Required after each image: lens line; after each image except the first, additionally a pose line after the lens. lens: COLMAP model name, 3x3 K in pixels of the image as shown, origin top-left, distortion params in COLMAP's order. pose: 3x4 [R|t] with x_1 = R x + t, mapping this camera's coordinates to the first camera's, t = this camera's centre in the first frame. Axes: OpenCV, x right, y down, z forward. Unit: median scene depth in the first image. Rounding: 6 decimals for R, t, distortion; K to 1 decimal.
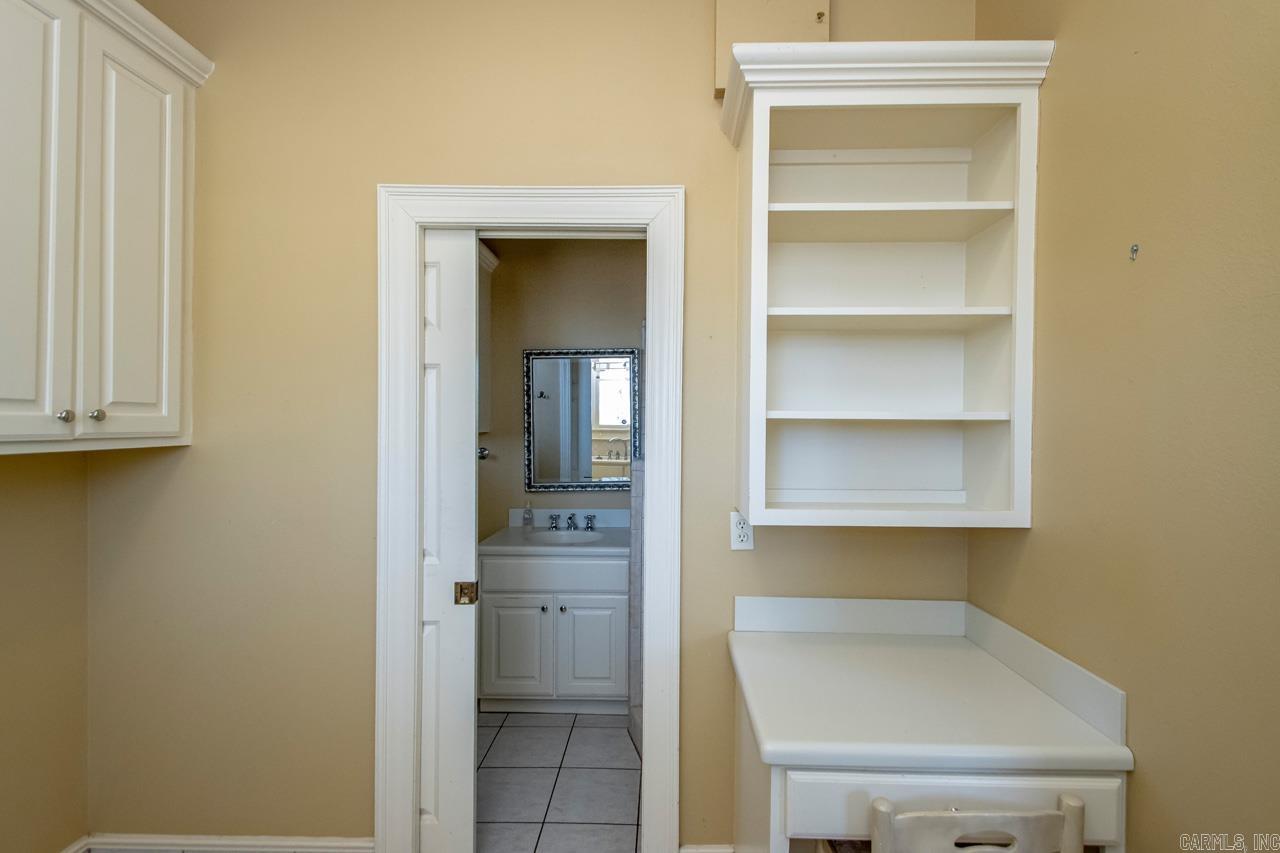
lens RADIAL K [[592.7, 0, 645.7], [0, 592.7, 424.8], [0, 0, 1]] dist [0.000336, -0.000683]
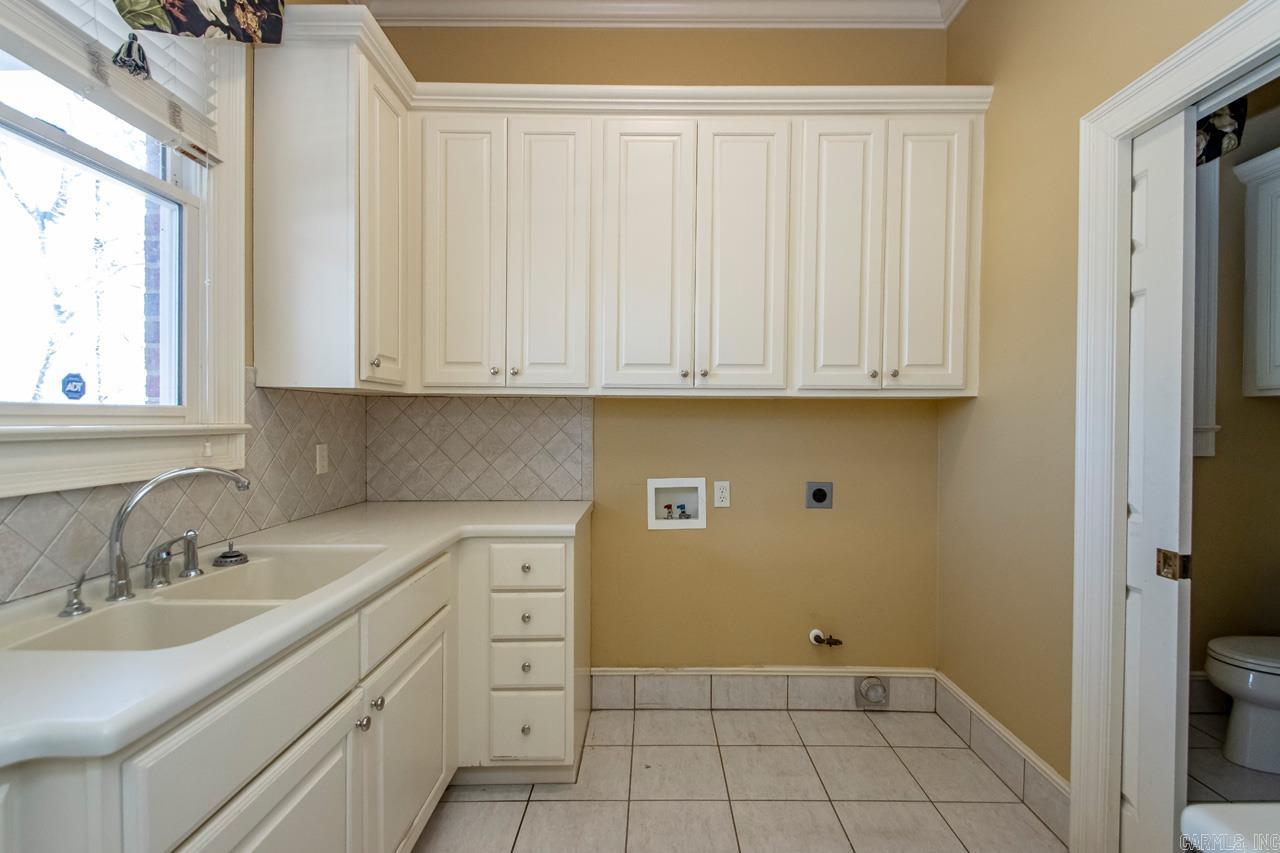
lens RADIAL K [[592.7, 0, 645.7], [0, 592.7, 424.8], [0, 0, 1]] dist [0.000336, -0.000683]
pose [[0.017974, 0.008361, -0.999804, 0.495298], [-0.004392, 0.999956, 0.008283, 0.088378], [0.999829, 0.004242, 0.018010, 0.266159]]
